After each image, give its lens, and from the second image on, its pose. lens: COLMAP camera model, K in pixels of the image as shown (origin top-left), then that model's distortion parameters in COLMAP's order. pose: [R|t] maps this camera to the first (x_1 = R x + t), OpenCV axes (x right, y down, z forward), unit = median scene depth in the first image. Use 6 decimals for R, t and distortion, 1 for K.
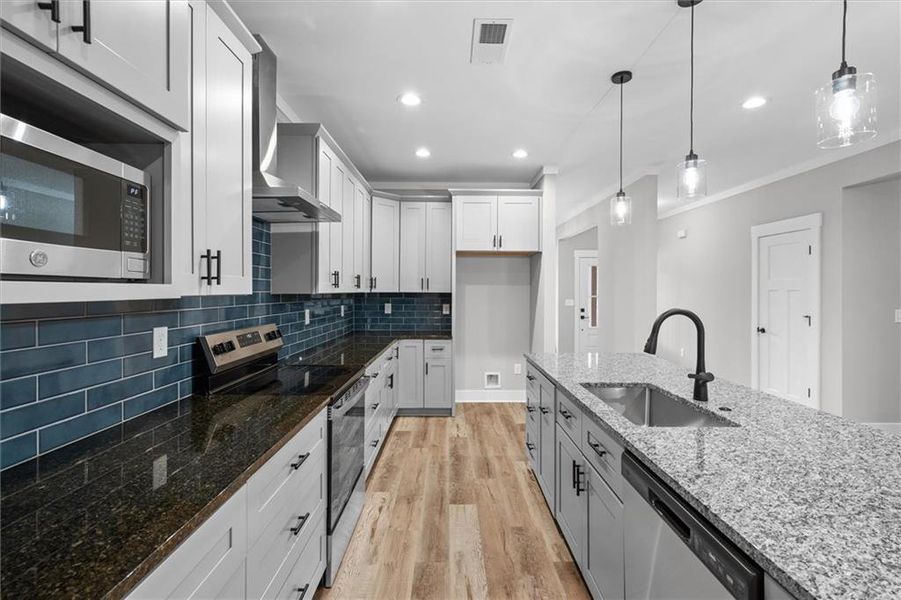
lens RADIAL K [[406.4, 0, 450.3], [0, 406.4, 290.3], [0, 0, 1]] dist [0.002194, 0.000387]
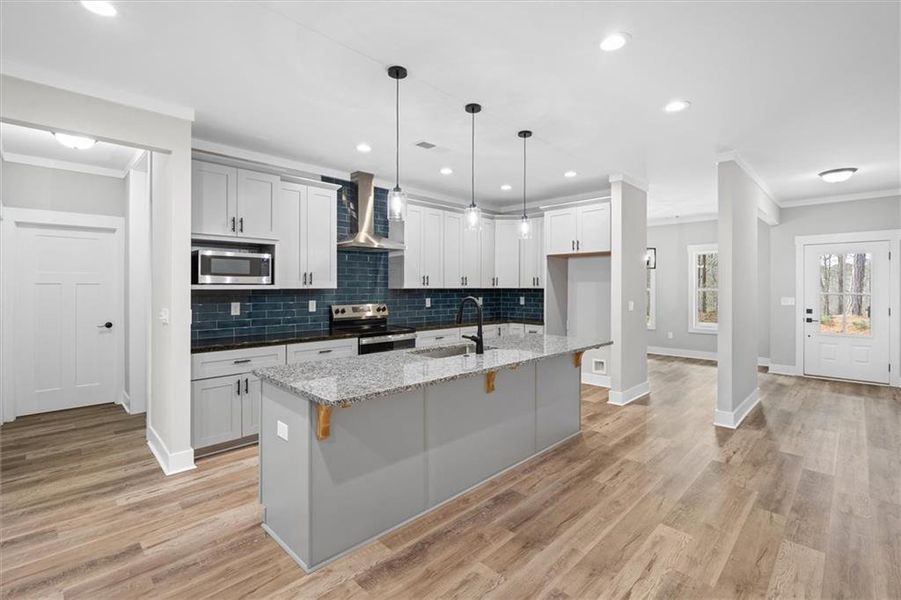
lens RADIAL K [[406.4, 0, 450.3], [0, 406.4, 290.3], [0, 0, 1]] dist [0.002194, 0.000387]
pose [[0.709446, 0.003090, -0.704753, 0.696153], [0.002441, 0.999974, 0.006842, 0.002168], [0.704755, -0.006574, 0.709420, -0.103707]]
